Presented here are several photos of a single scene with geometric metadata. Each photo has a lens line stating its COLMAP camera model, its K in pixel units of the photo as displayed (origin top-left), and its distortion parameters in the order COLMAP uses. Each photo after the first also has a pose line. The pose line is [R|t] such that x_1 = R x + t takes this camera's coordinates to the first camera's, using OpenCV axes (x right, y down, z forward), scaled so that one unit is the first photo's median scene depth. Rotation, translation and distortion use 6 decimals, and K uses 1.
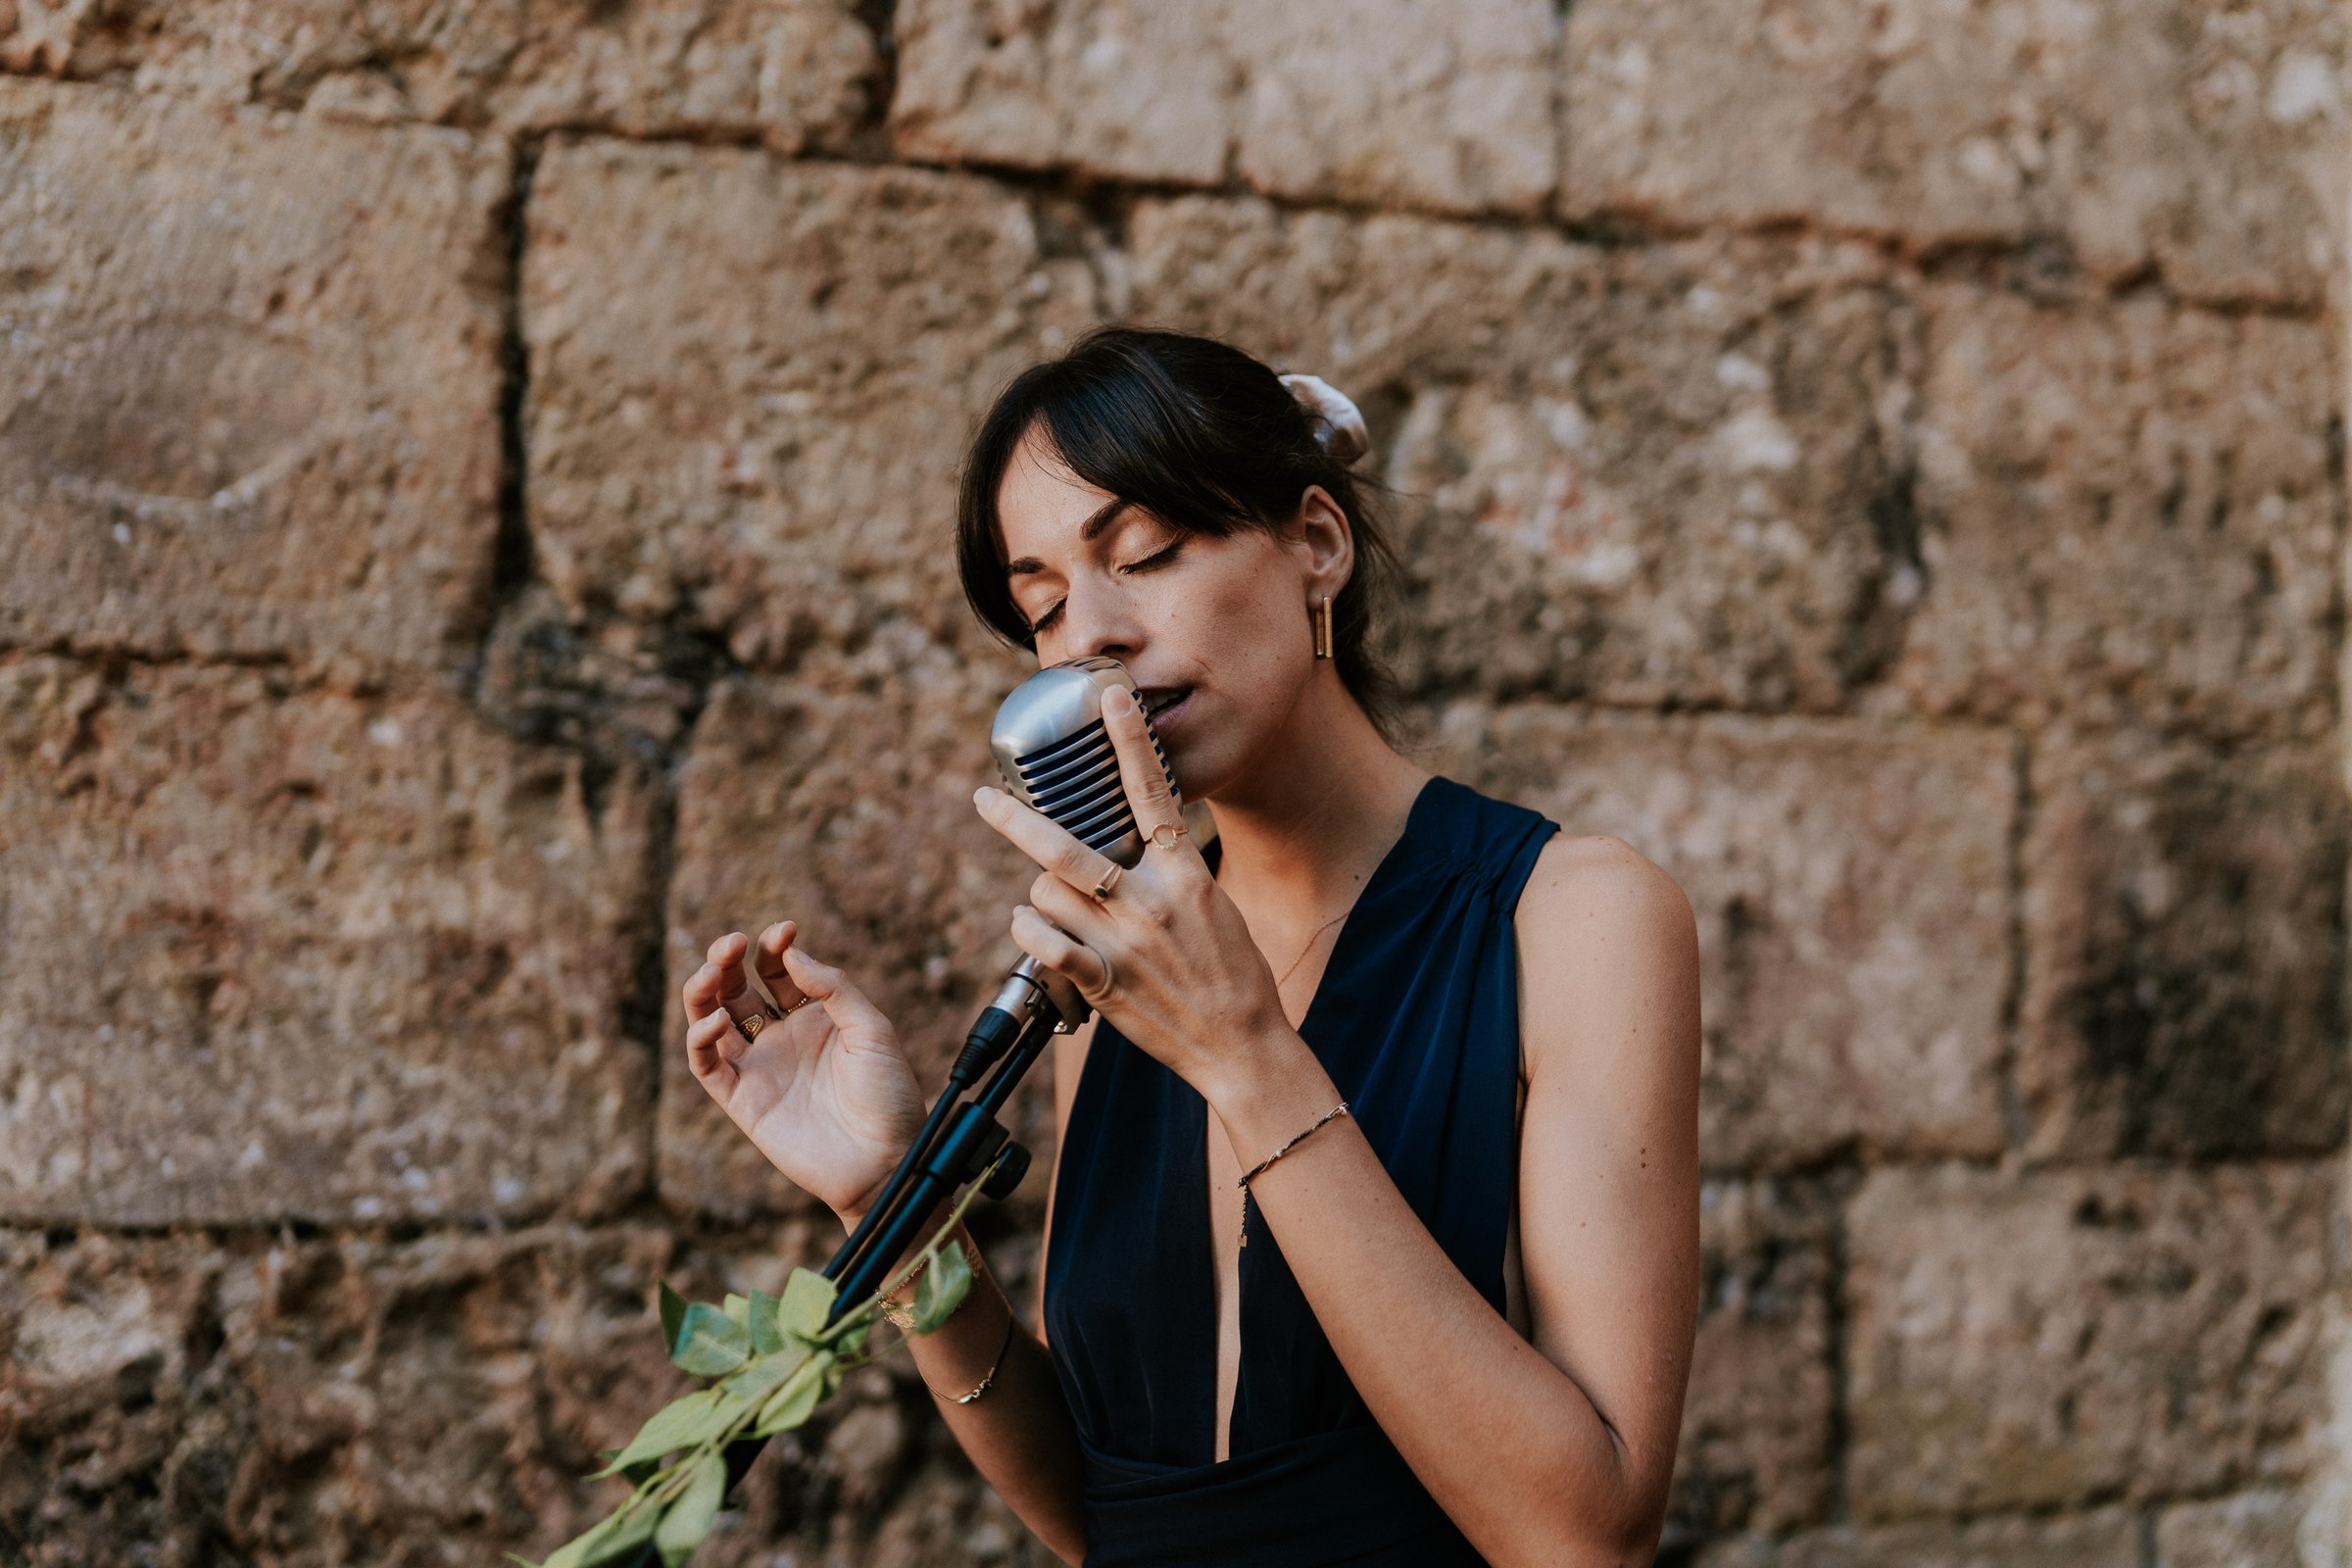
lens RADIAL K [[2367.0, 0, 1176.0], [0, 2367.0, 784.0], [0, 0, 1]] dist [-0.004372, 0.003010]
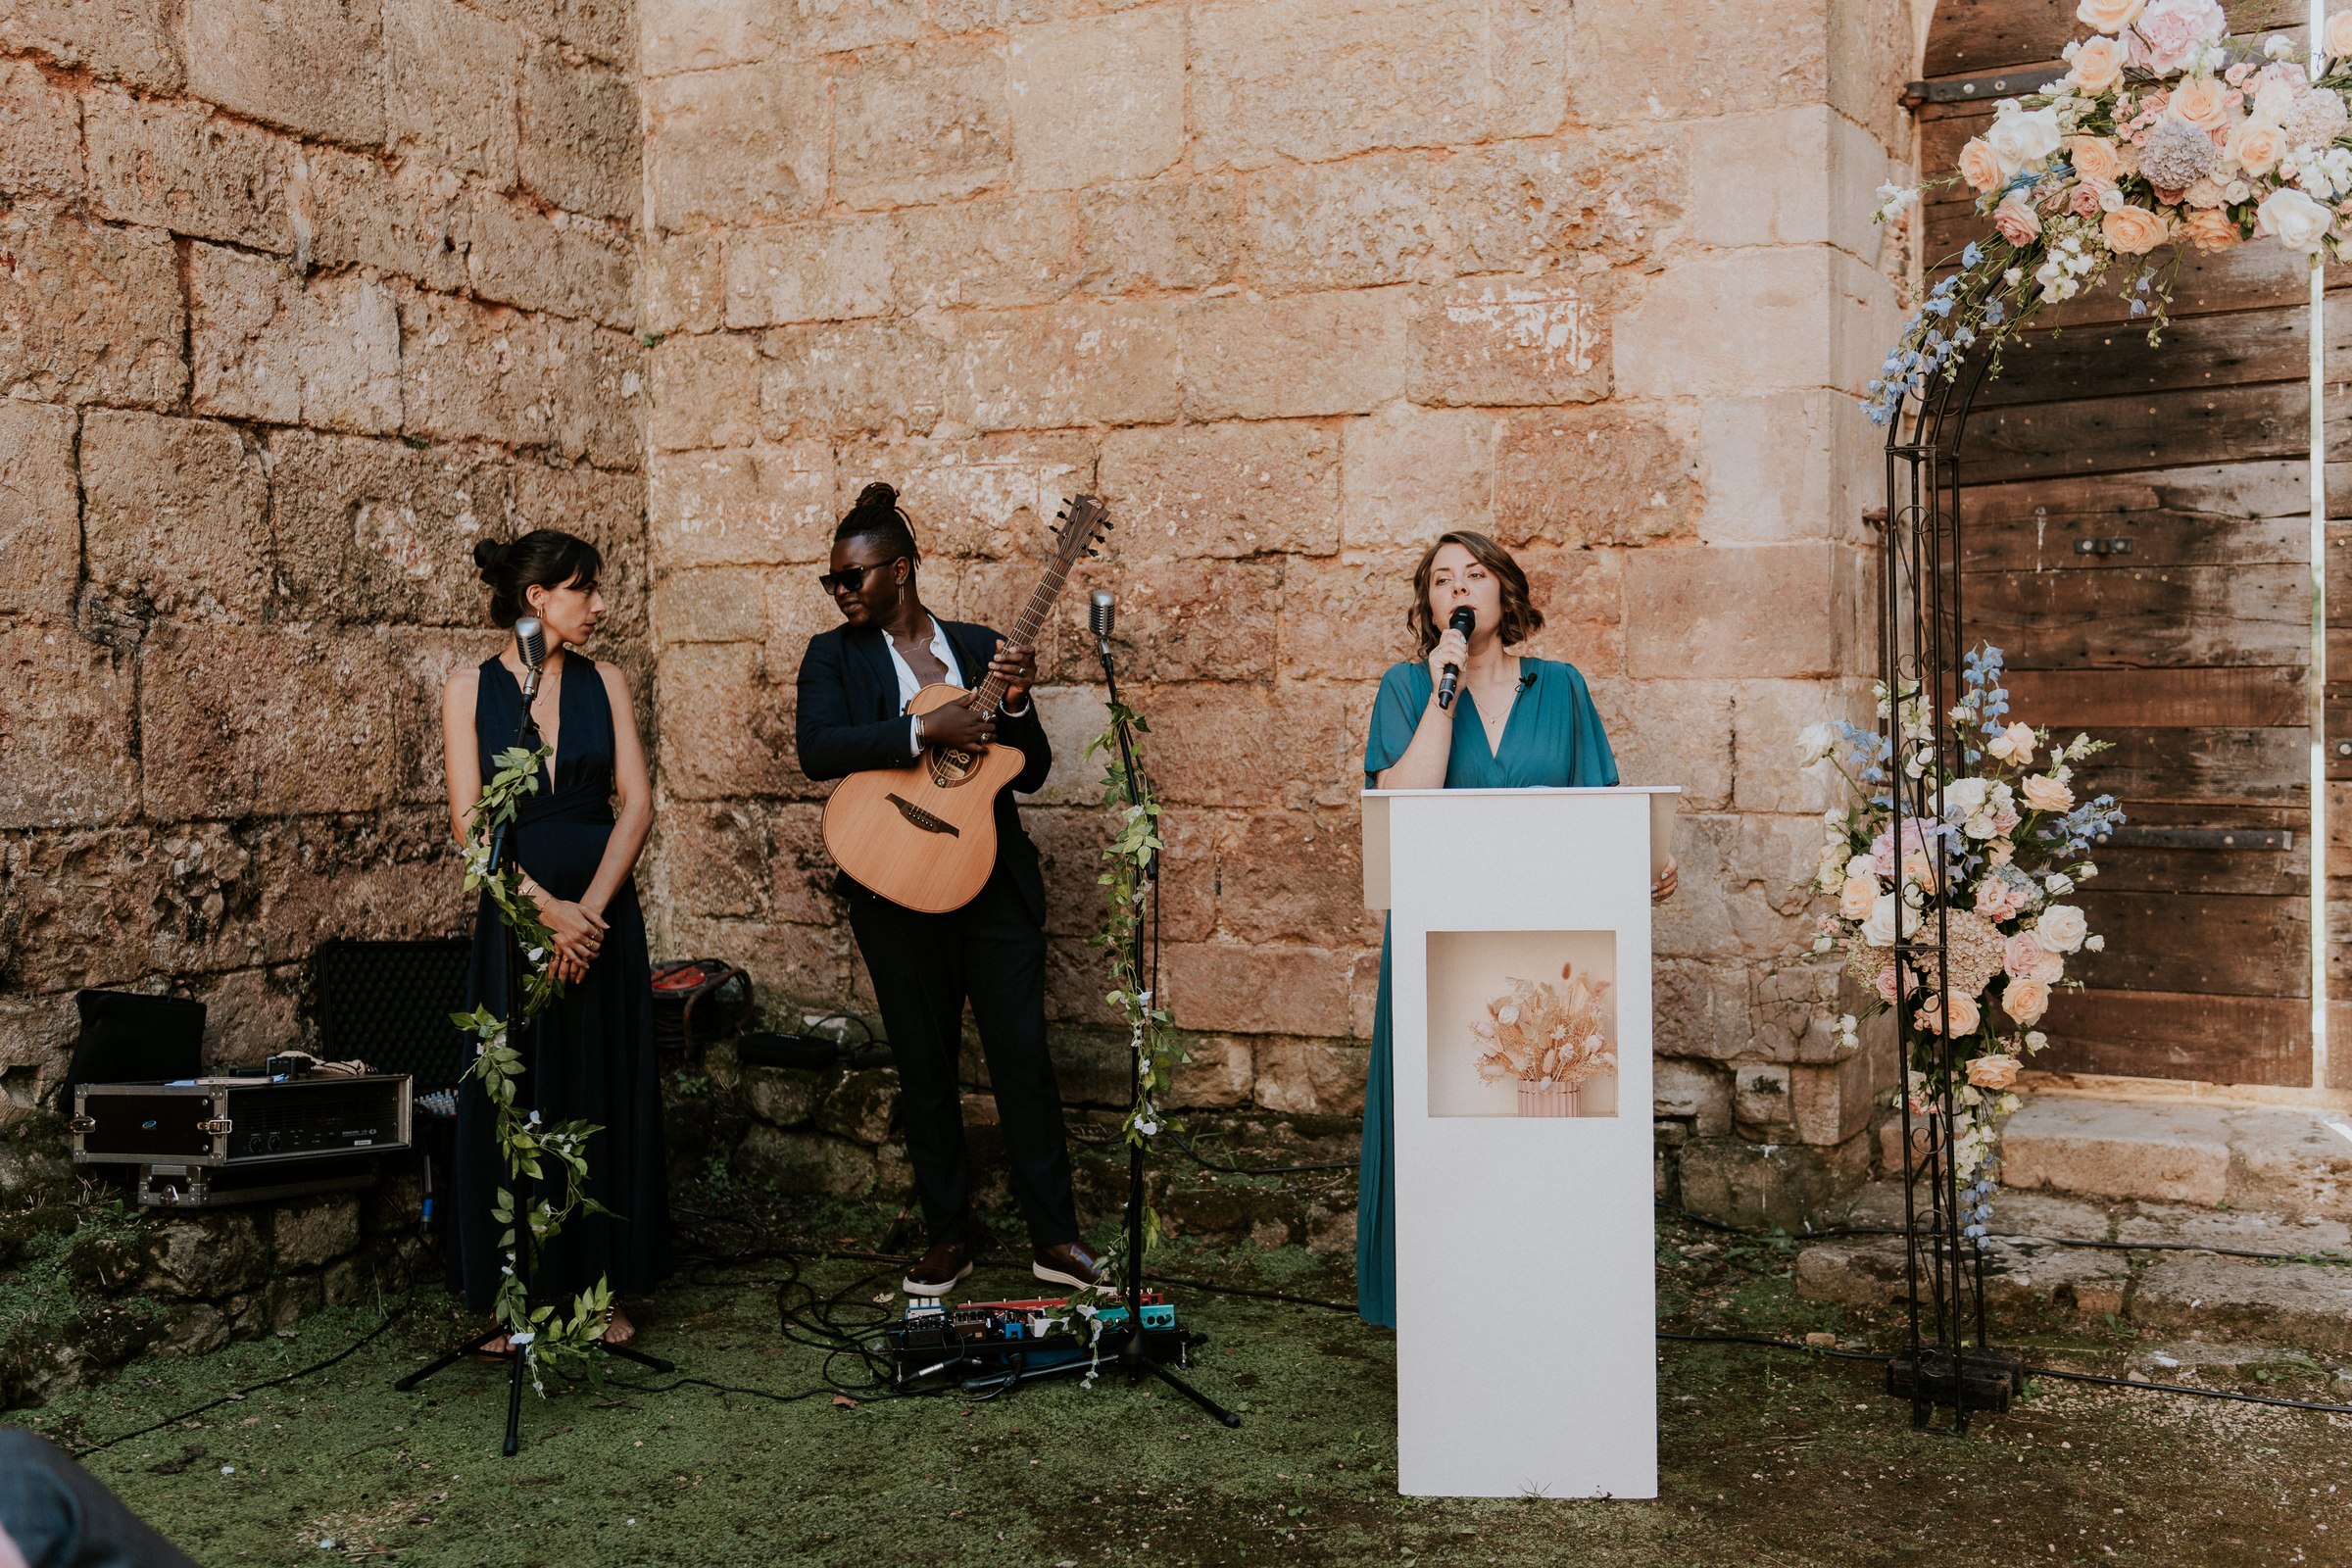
lens RADIAL K [[2367.0, 0, 1176.0], [0, 2367.0, 784.0], [0, 0, 1]] dist [-0.004372, 0.003010]
pose [[0.695148, -0.050445, 0.717095, -1.277840], [0.007787, 0.998005, 0.062656, -0.016228], [-0.718825, -0.037971, 0.694153, -1.613122]]
